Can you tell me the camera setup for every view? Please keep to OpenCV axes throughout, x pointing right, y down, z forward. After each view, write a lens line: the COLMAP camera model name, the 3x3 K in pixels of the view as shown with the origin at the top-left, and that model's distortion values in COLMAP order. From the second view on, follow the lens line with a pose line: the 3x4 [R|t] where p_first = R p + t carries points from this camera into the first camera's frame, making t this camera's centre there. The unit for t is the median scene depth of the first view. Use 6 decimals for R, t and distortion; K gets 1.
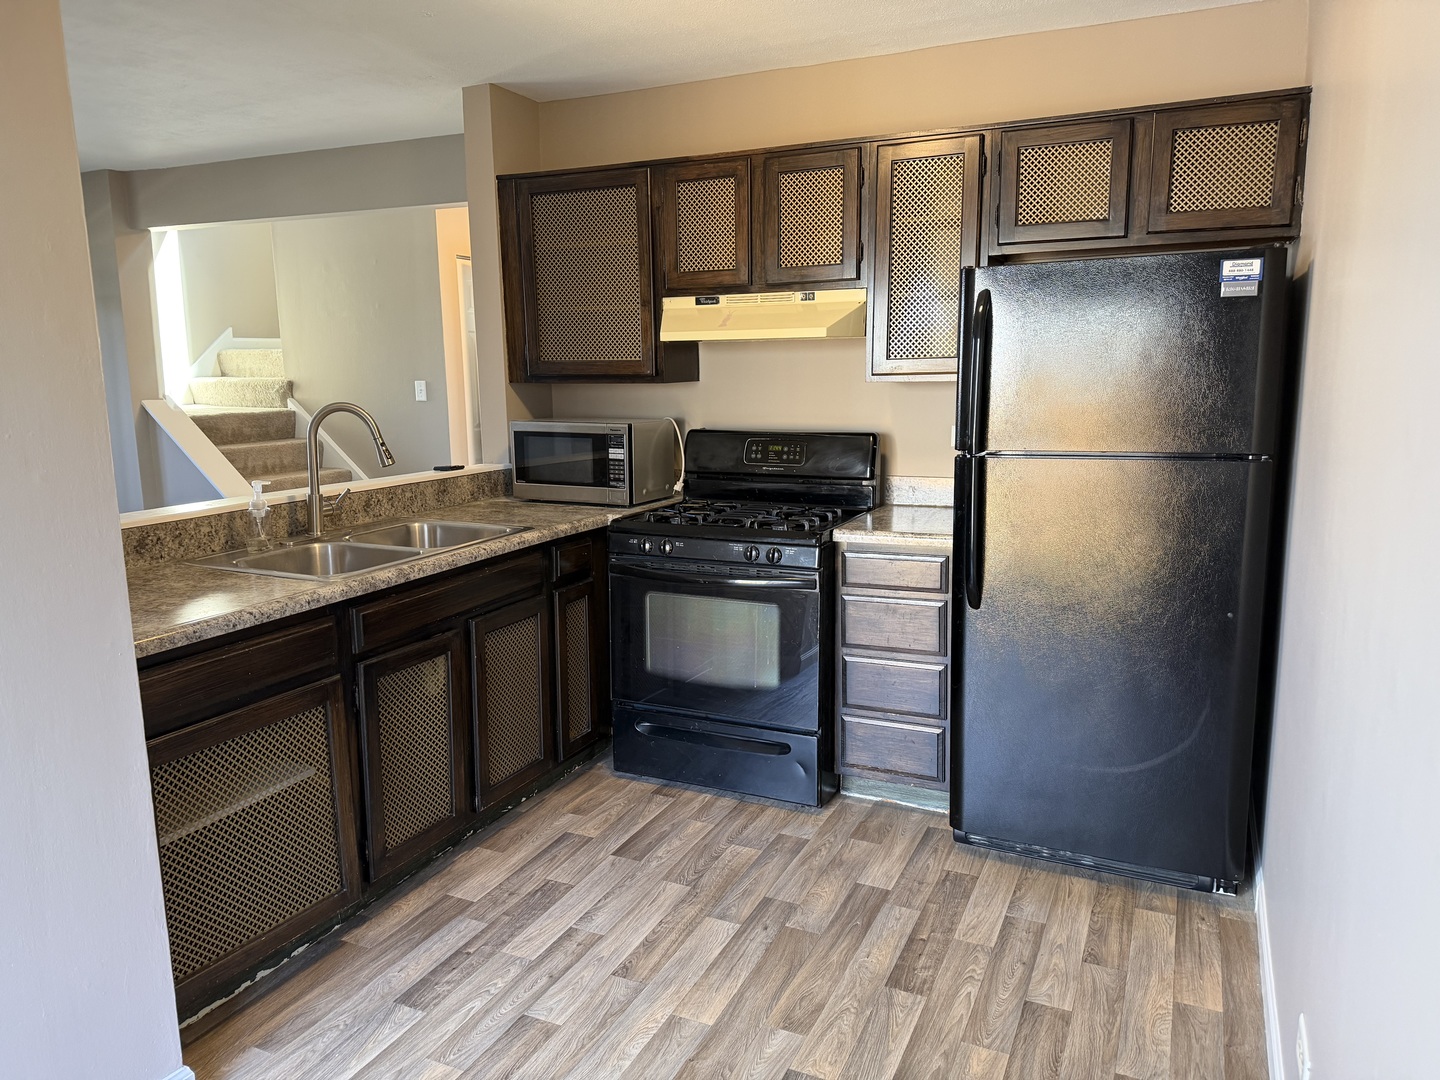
lens RADIAL K [[1003.1, 0, 715.3], [0, 1003.1, 531.8], [0, 0, 1]] dist [0.084830, -0.100429]
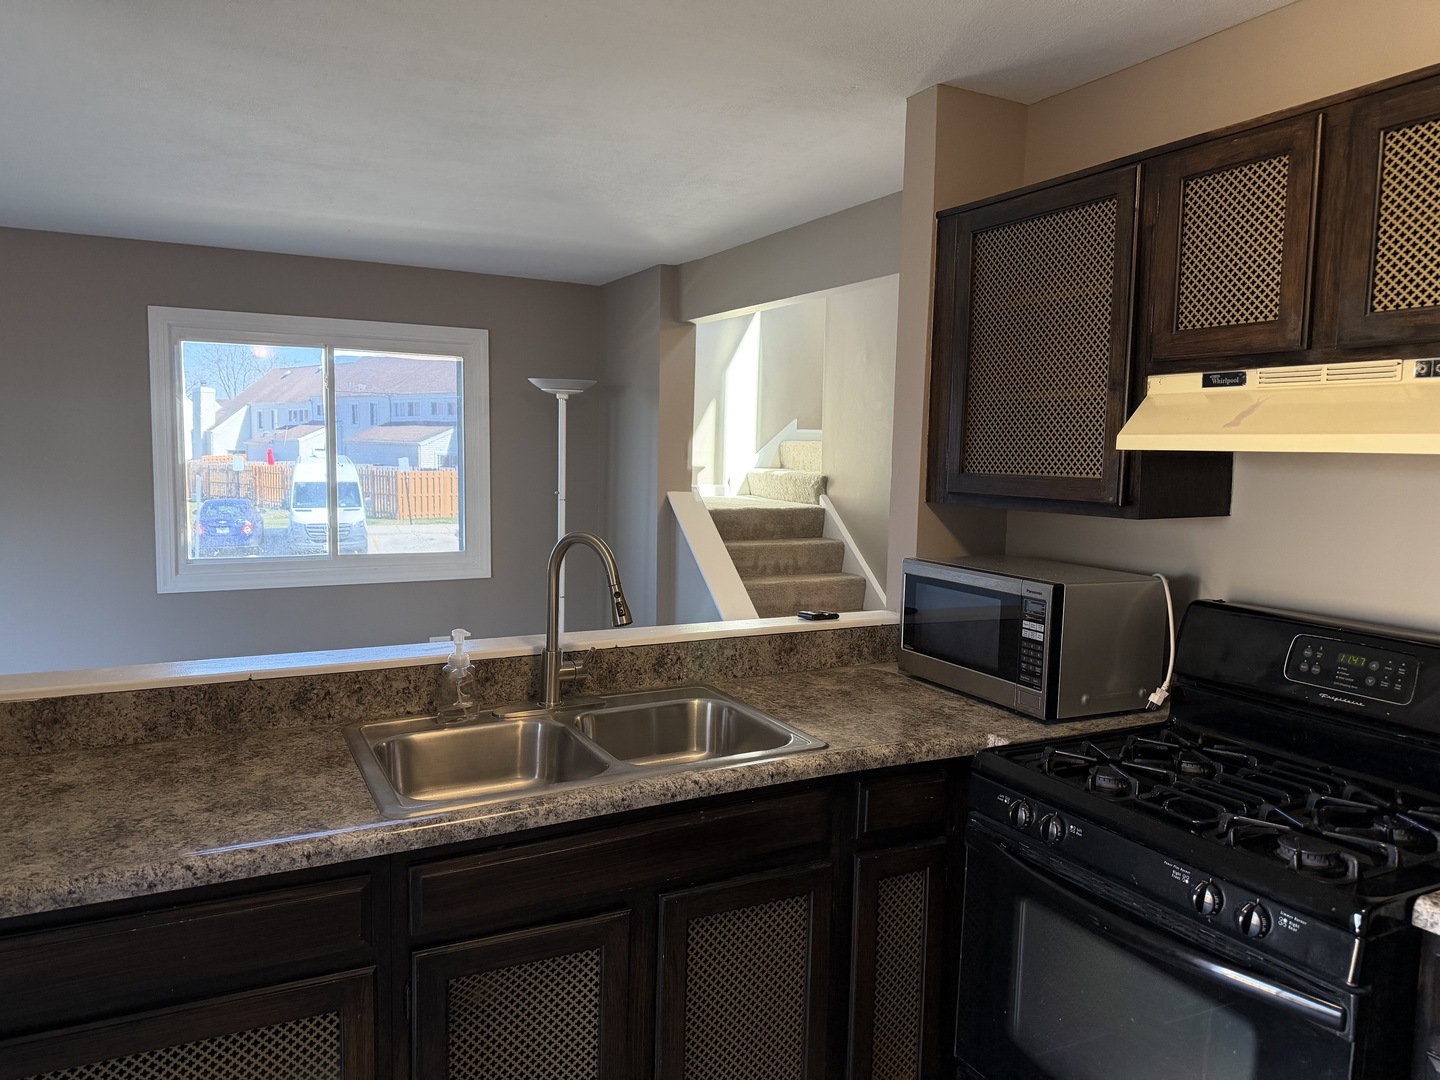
lens RADIAL K [[1003.1, 0, 715.3], [0, 1003.1, 531.8], [0, 0, 1]] dist [0.084830, -0.100429]
pose [[0.794222, 0.073702, -0.603142, 0.111586], [-0.123155, 0.991540, -0.041009, -0.087413], [0.595017, 0.106851, 0.796579, 0.388575]]
